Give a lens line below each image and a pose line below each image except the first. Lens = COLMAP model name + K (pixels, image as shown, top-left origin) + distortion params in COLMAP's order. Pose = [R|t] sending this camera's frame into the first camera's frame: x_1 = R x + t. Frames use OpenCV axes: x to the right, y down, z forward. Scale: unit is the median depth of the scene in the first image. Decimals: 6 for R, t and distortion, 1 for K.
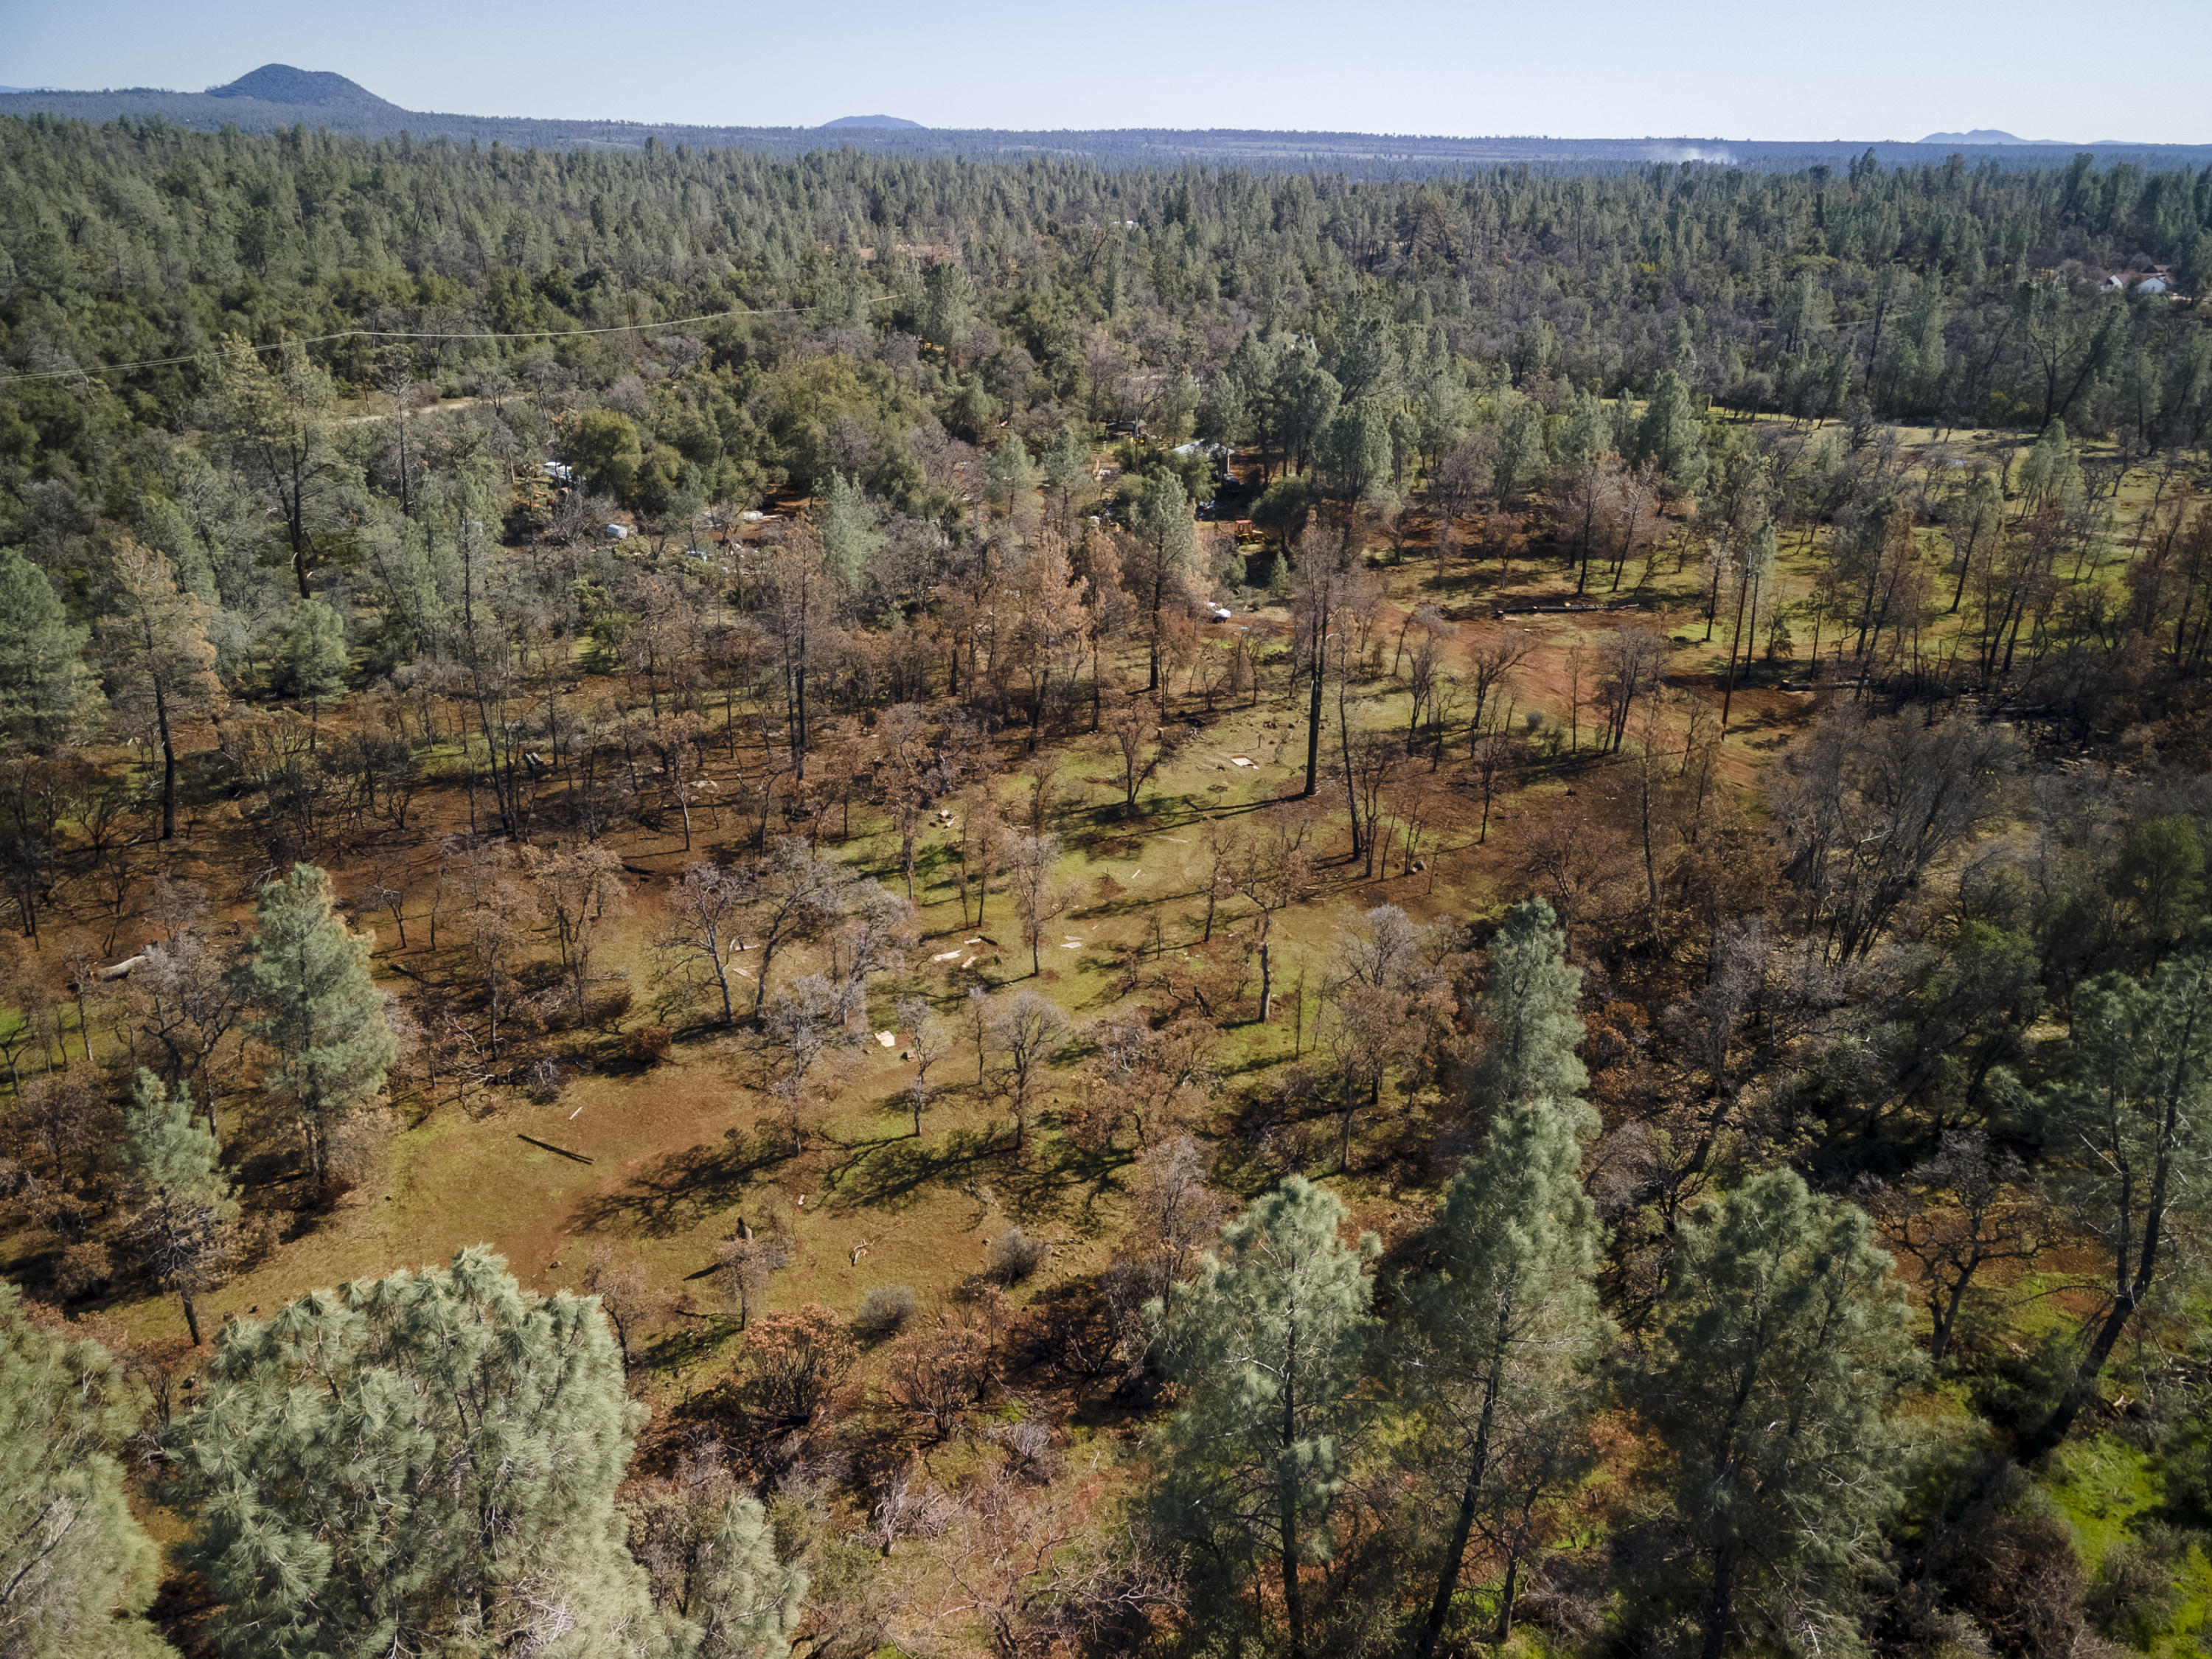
lens RADIAL K [[1617.1, 0, 1092.1], [0, 1617.1, 835.8], [0, 0, 1]] dist [-0.003791, 0.084458]
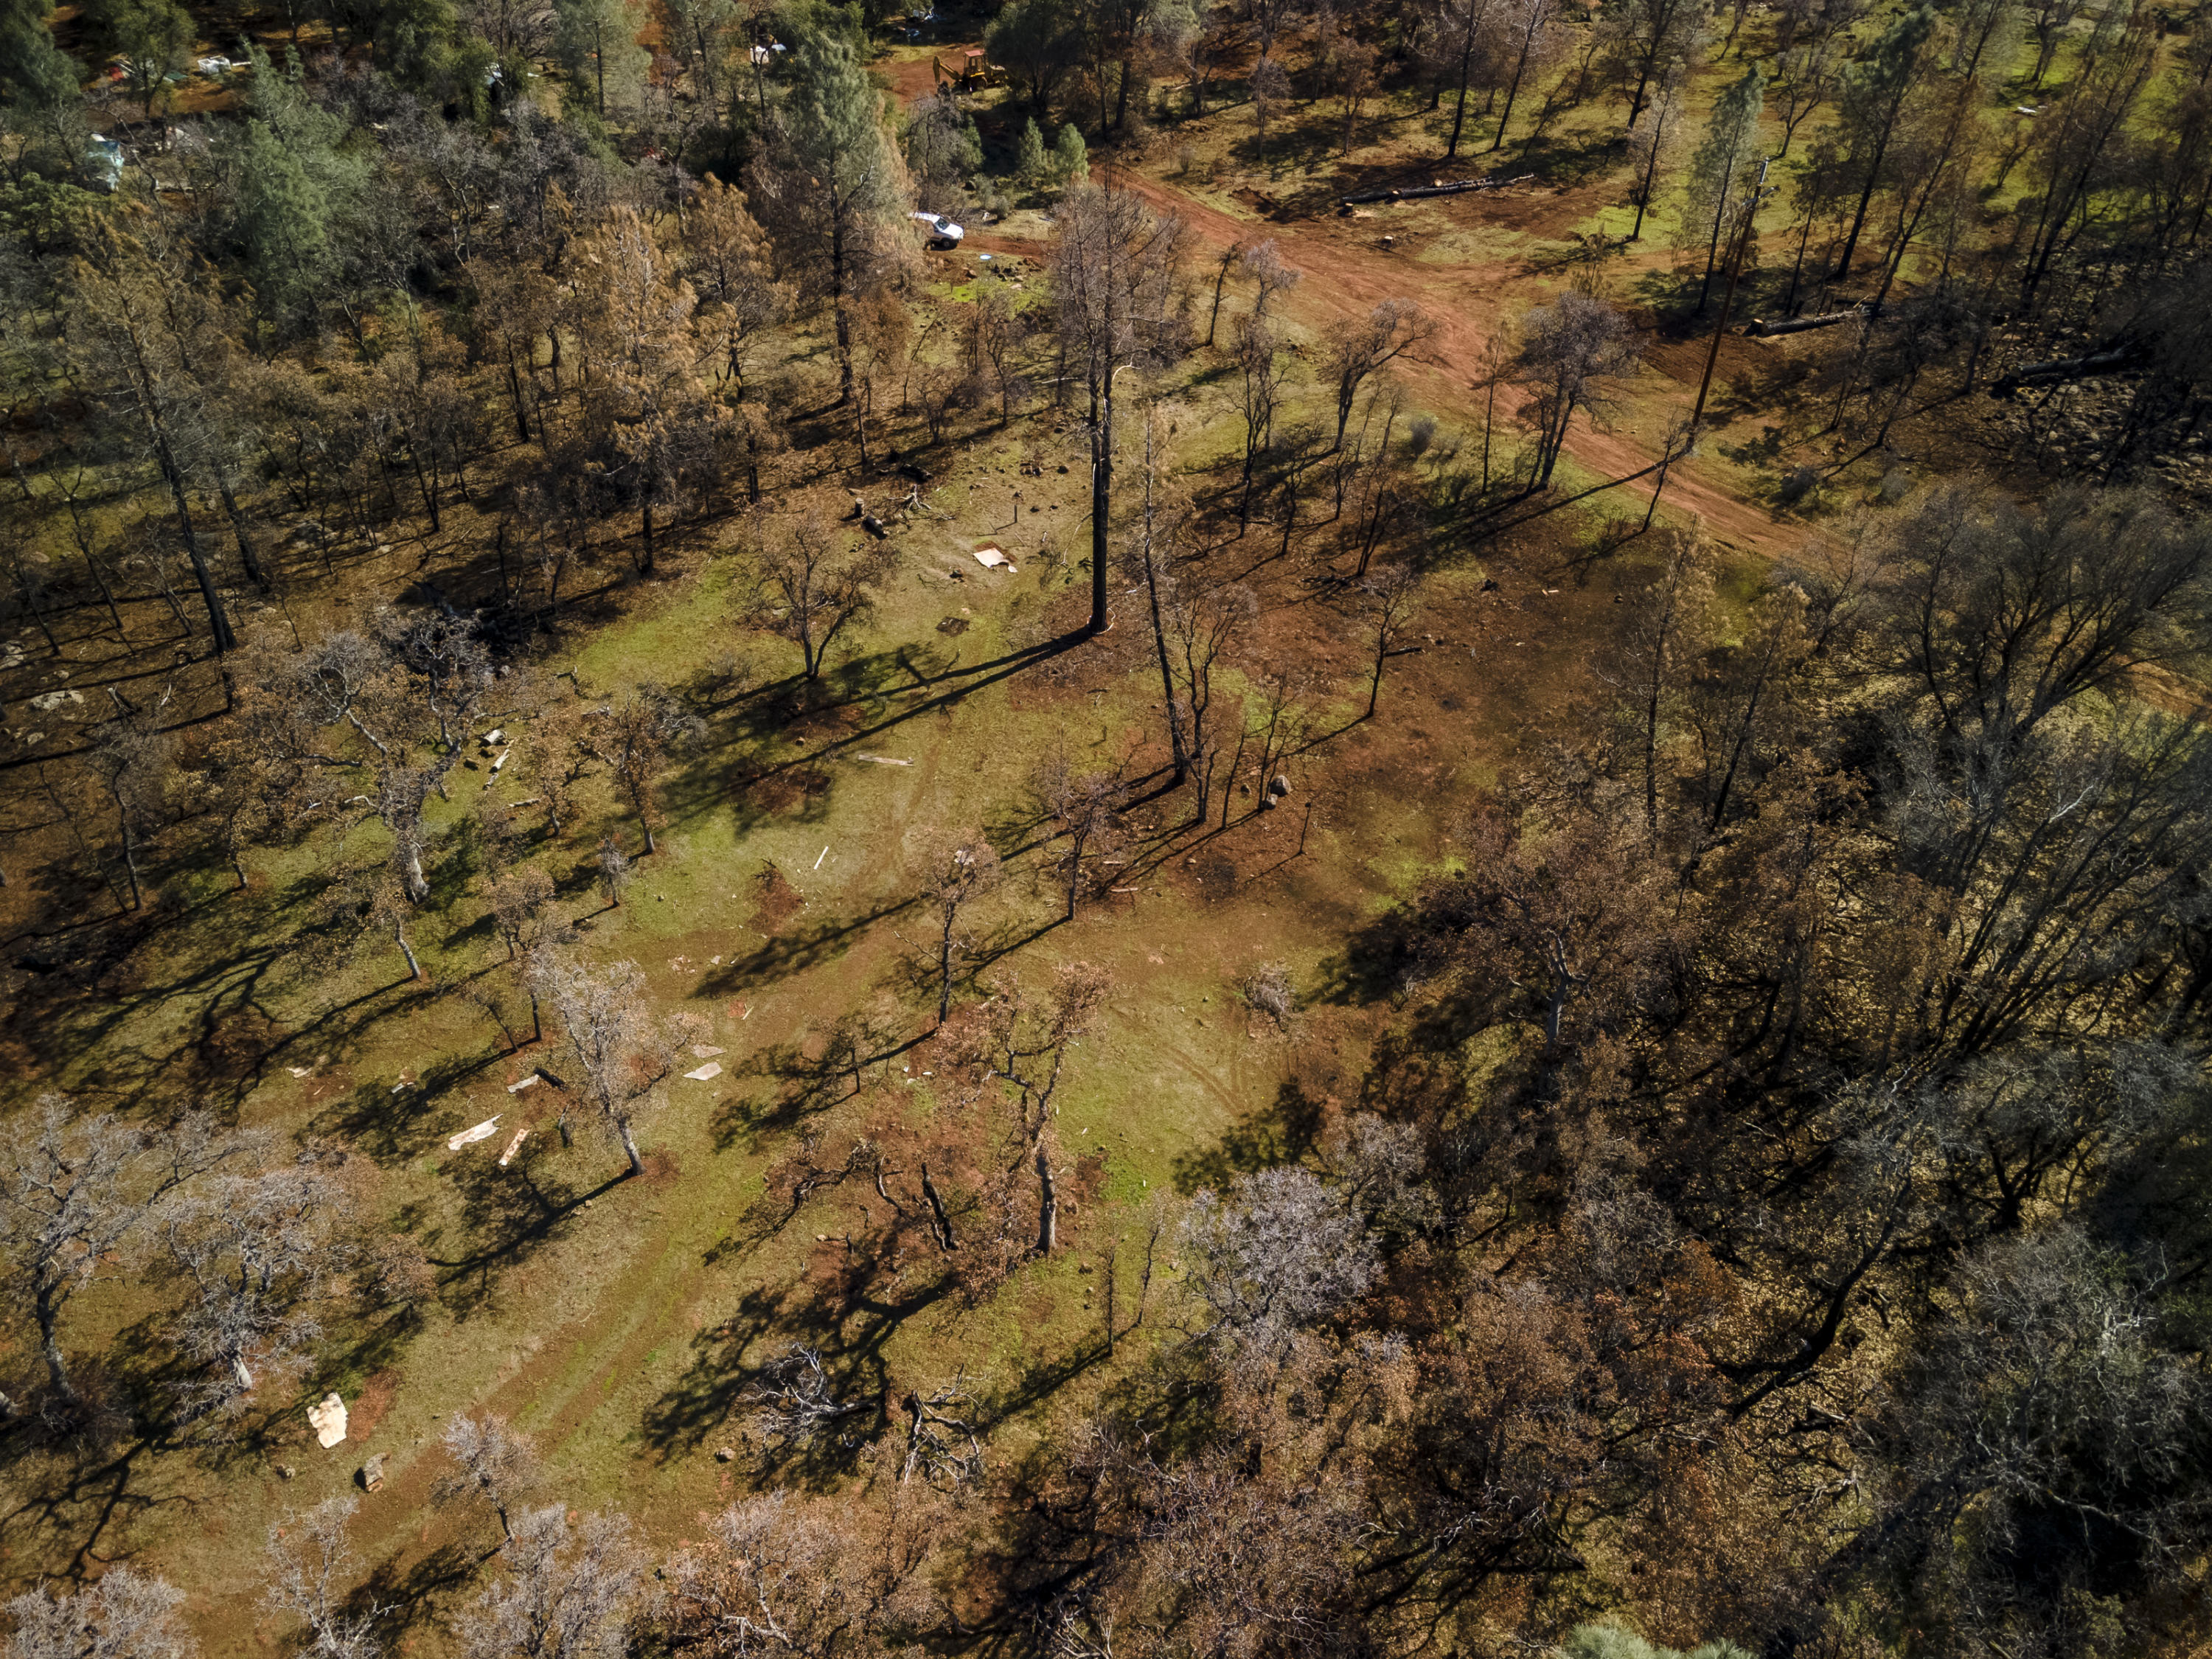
lens RADIAL K [[1609.8, 0, 1091.6], [0, 1609.8, 834.1], [0, 0, 1]] dist [0.012625, 0.057554]
pose [[0.989232, -0.091658, 0.114097, 0.047483], [0.051465, 0.947666, 0.315088, -0.133747], [-0.137006, -0.305823, 0.942179, 0.344442]]
